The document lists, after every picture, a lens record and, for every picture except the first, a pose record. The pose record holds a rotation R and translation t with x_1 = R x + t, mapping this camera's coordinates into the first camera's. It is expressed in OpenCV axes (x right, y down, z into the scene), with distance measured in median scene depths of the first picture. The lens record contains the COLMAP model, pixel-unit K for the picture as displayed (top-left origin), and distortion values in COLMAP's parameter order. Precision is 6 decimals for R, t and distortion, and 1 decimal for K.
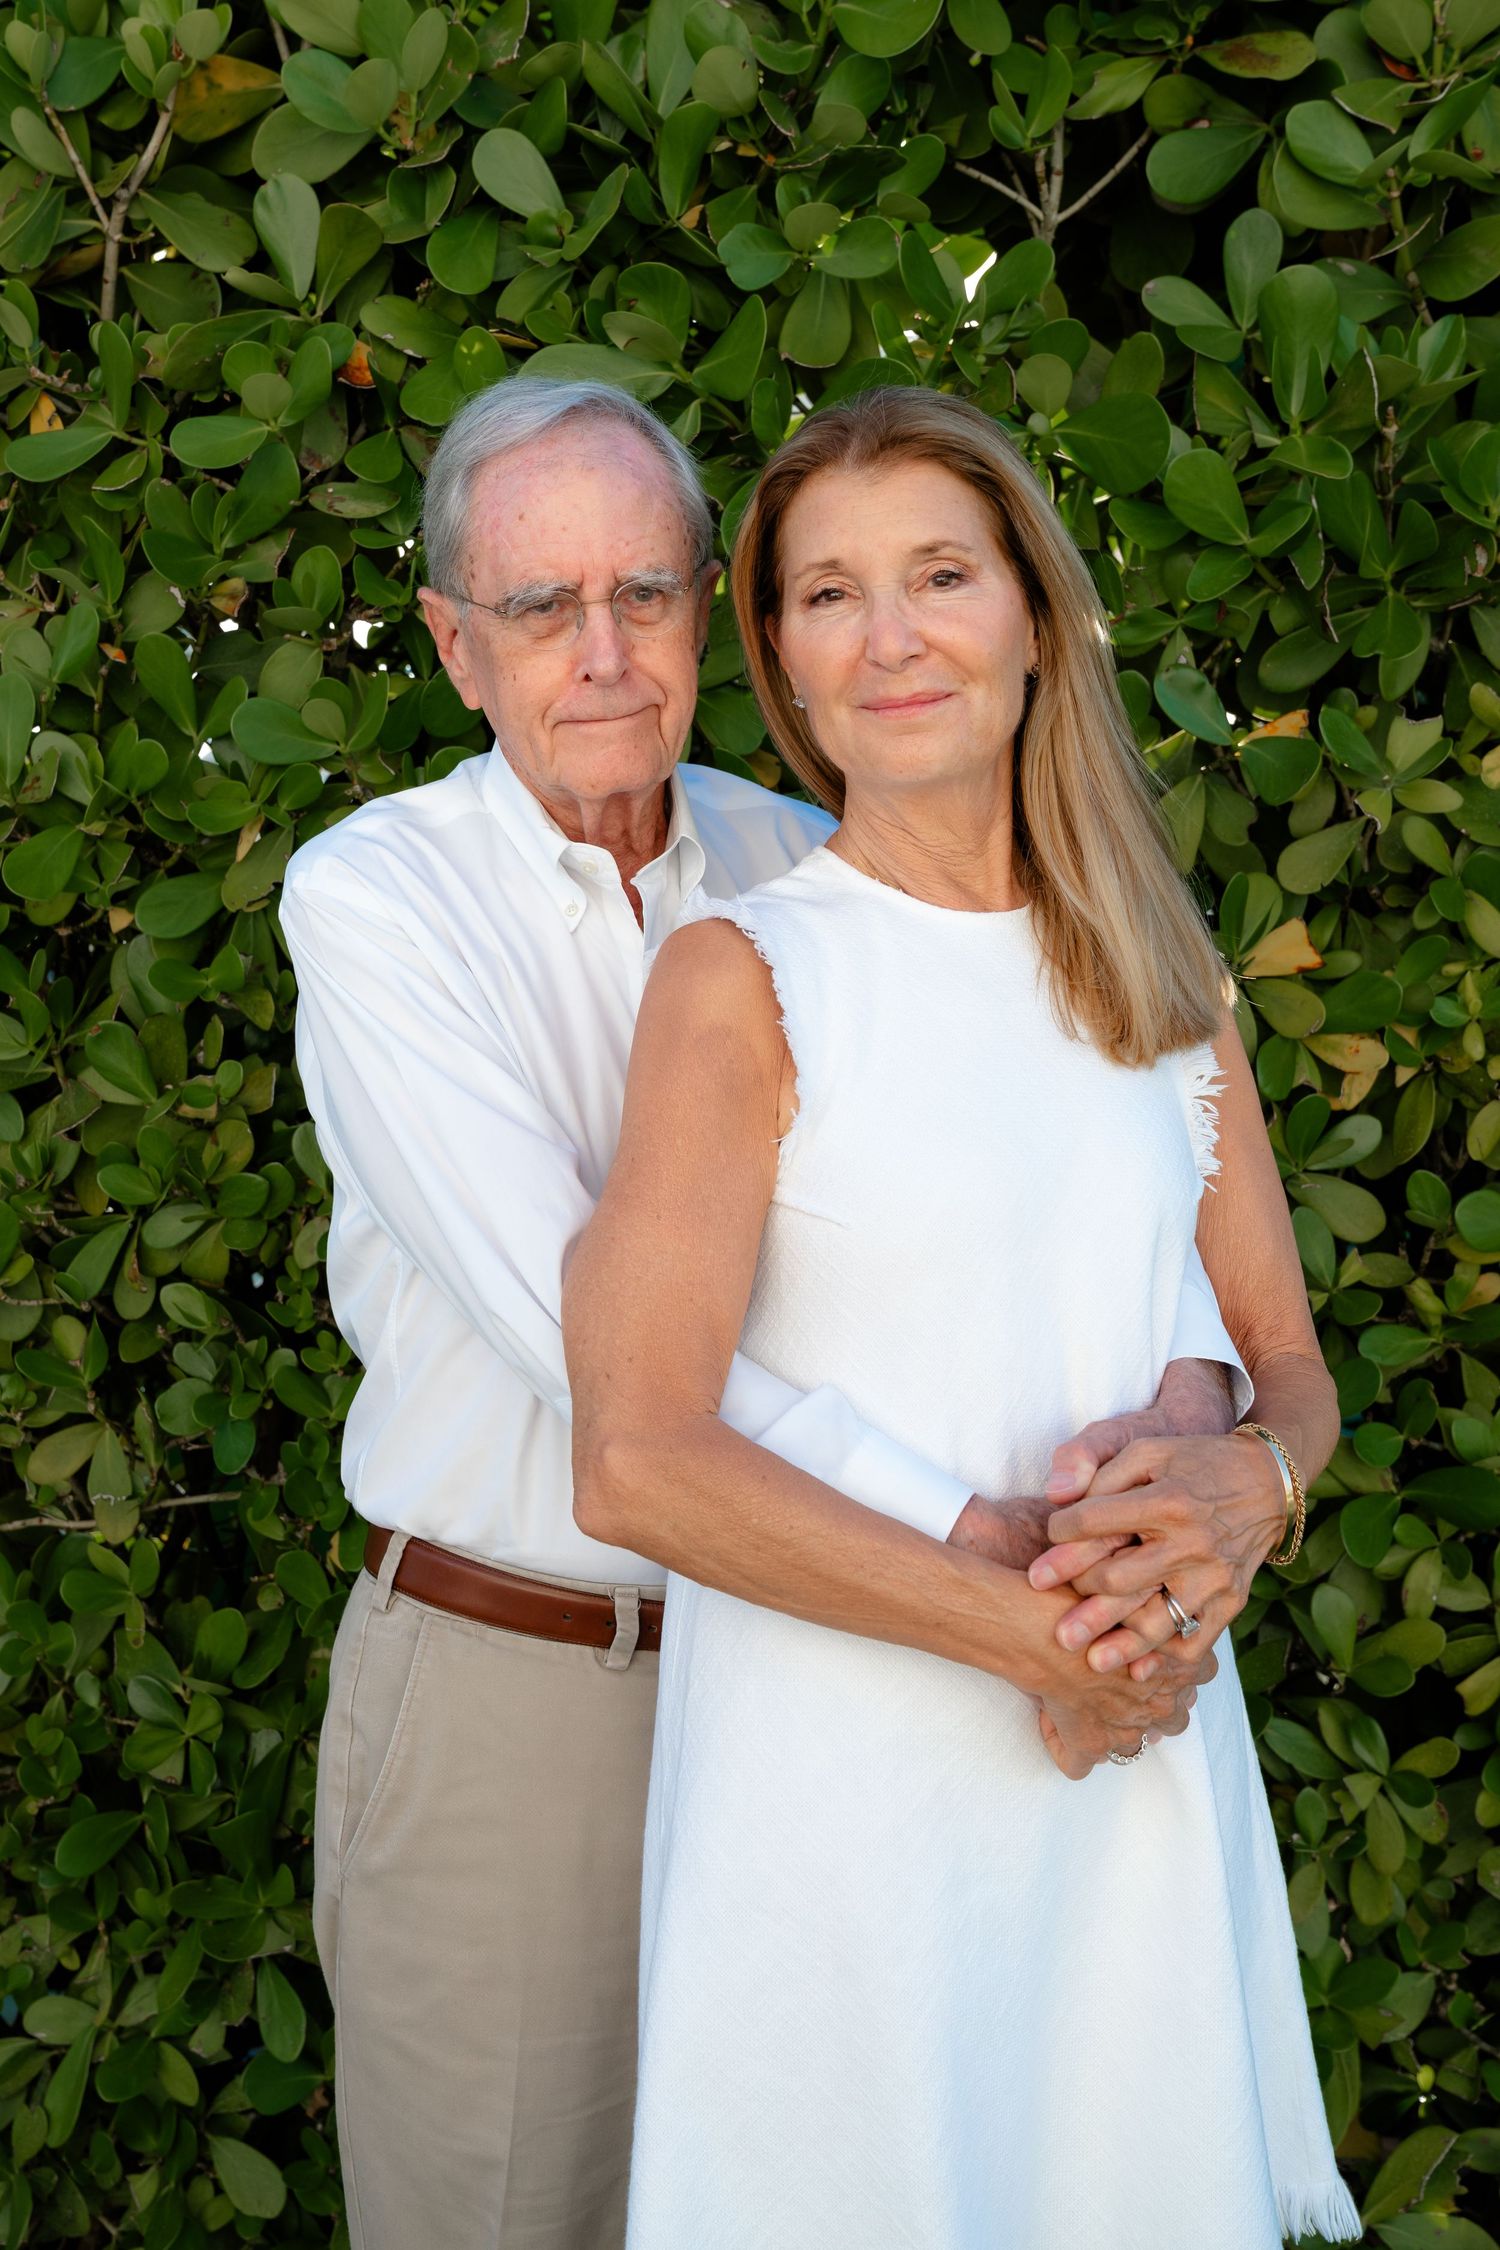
lens RADIAL K [[2492.8, 0, 716.8], [0, 2492.8, 1016.4], [0, 0, 1]] dist [0.034293, 0.000000]
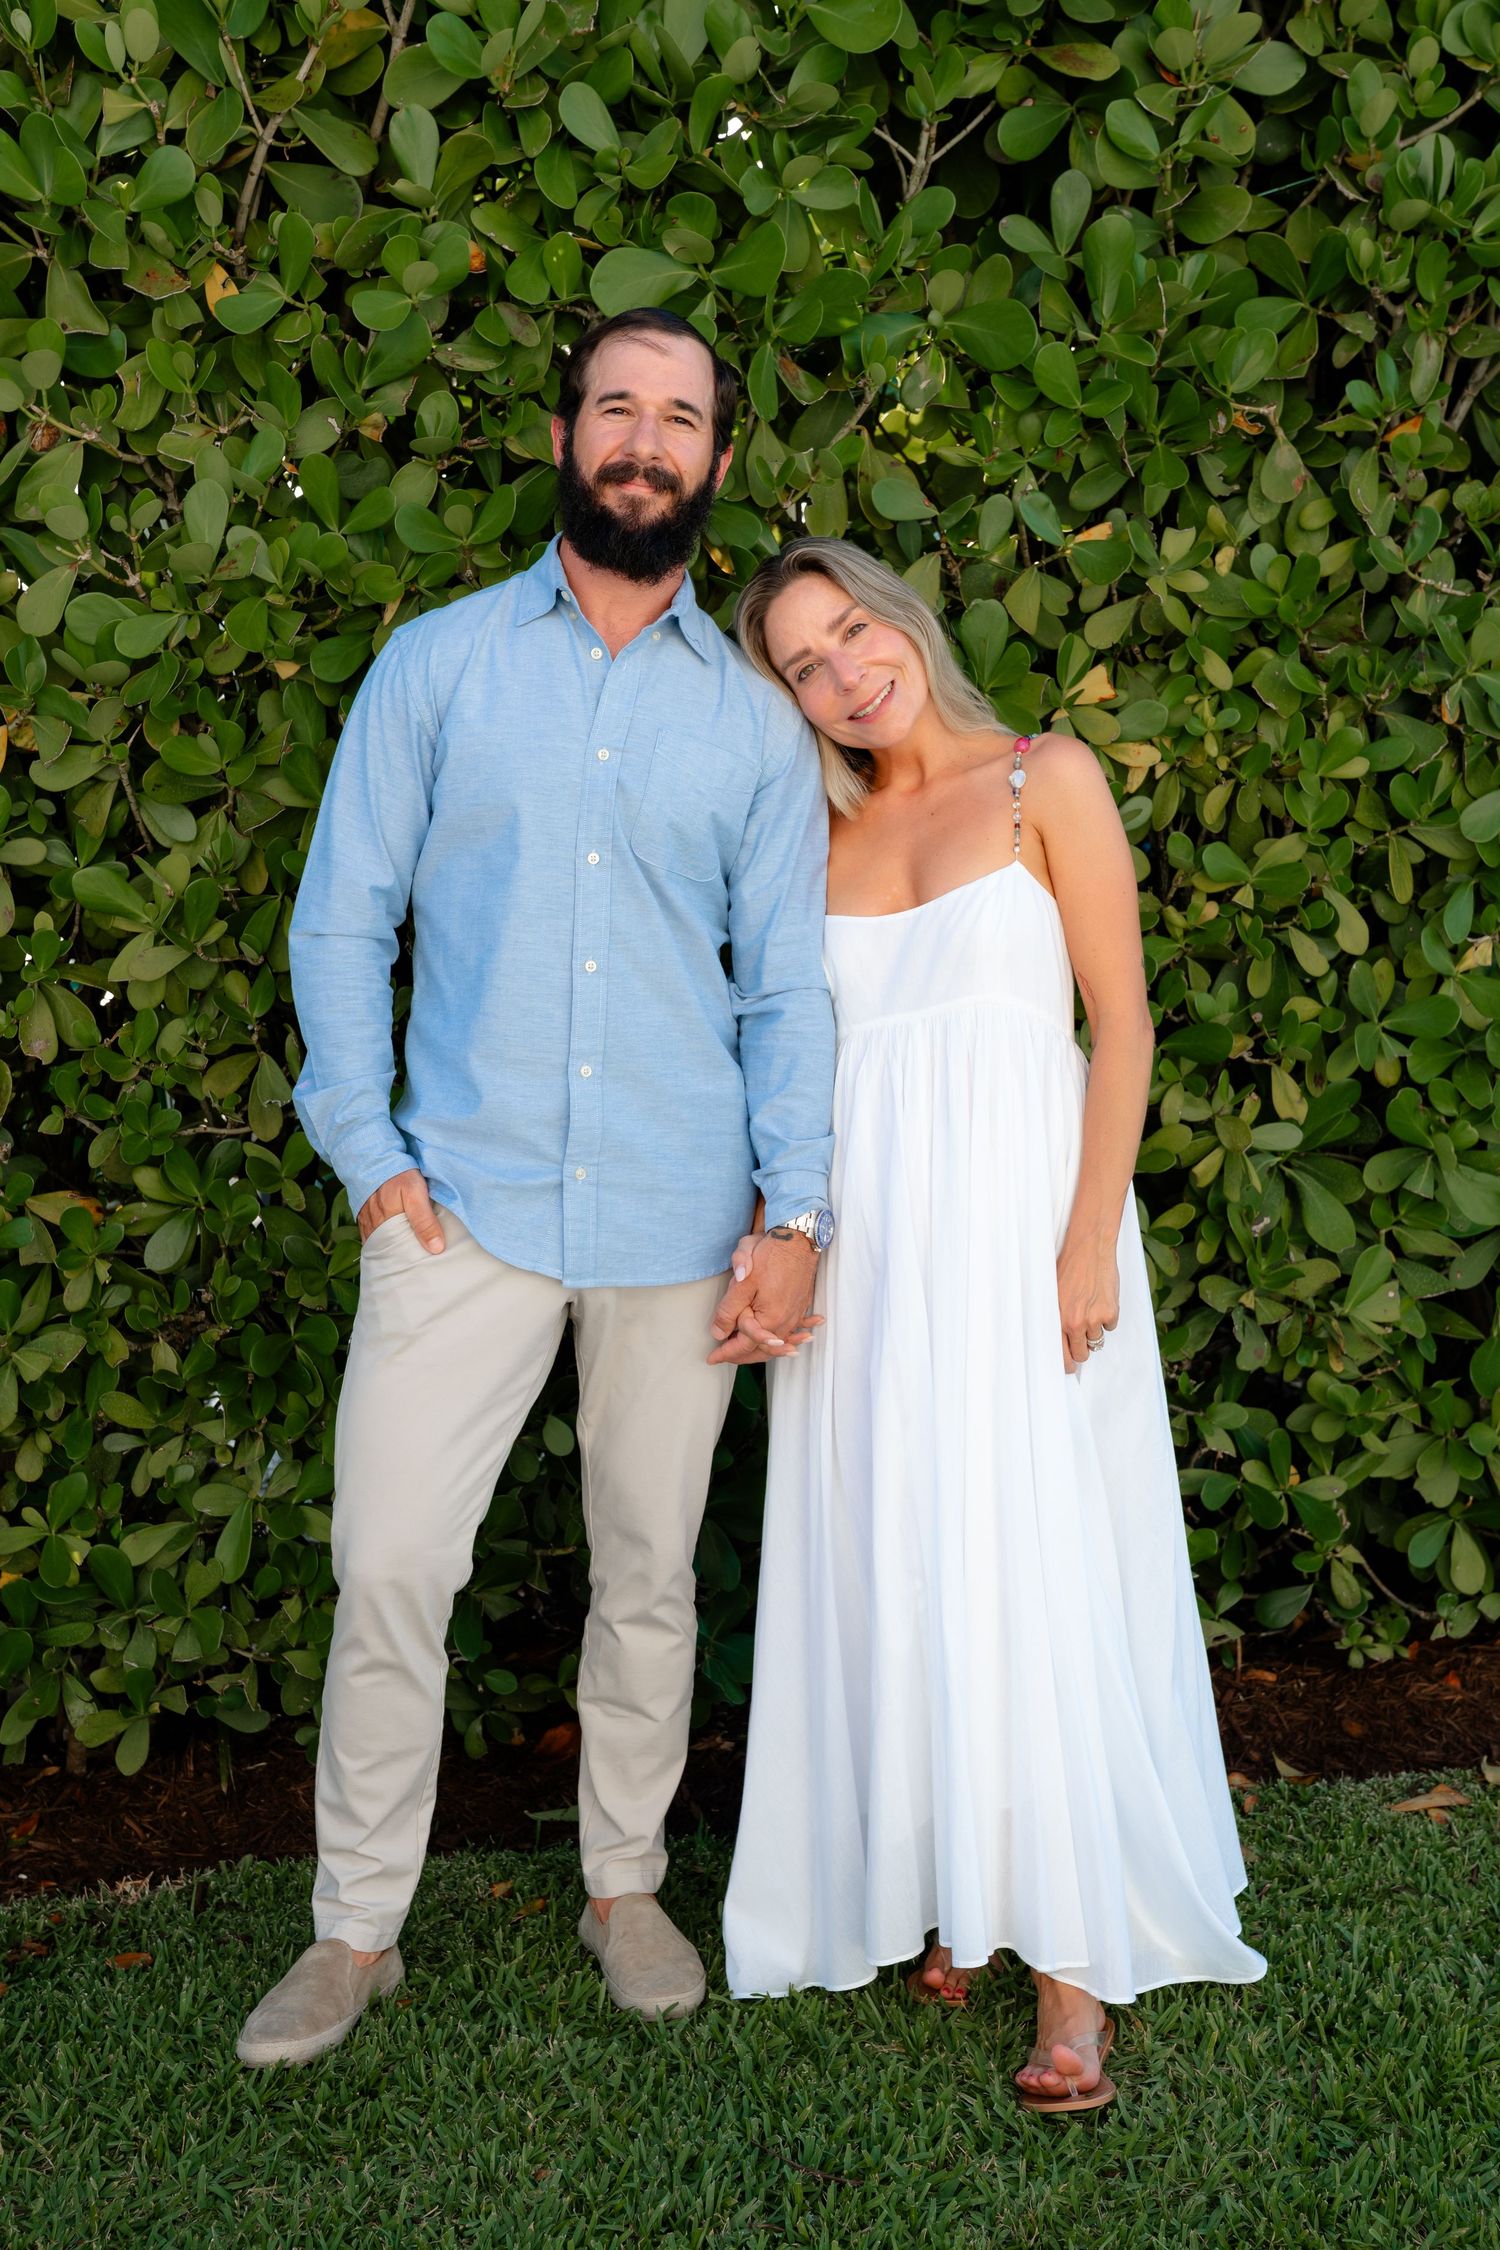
lens RADIAL K [[2765.1, 0, 744.8], [0, 2765.1, 1108.2], [0, 0, 1]] dist [0.162824, 0.000000]
pose [[0.954208, -0.048626, 0.295165, -0.476701], [0.022295, 0.995516, 0.091929, 0.067020], [-0.298312, -0.081139, 0.951013, -0.548736]]
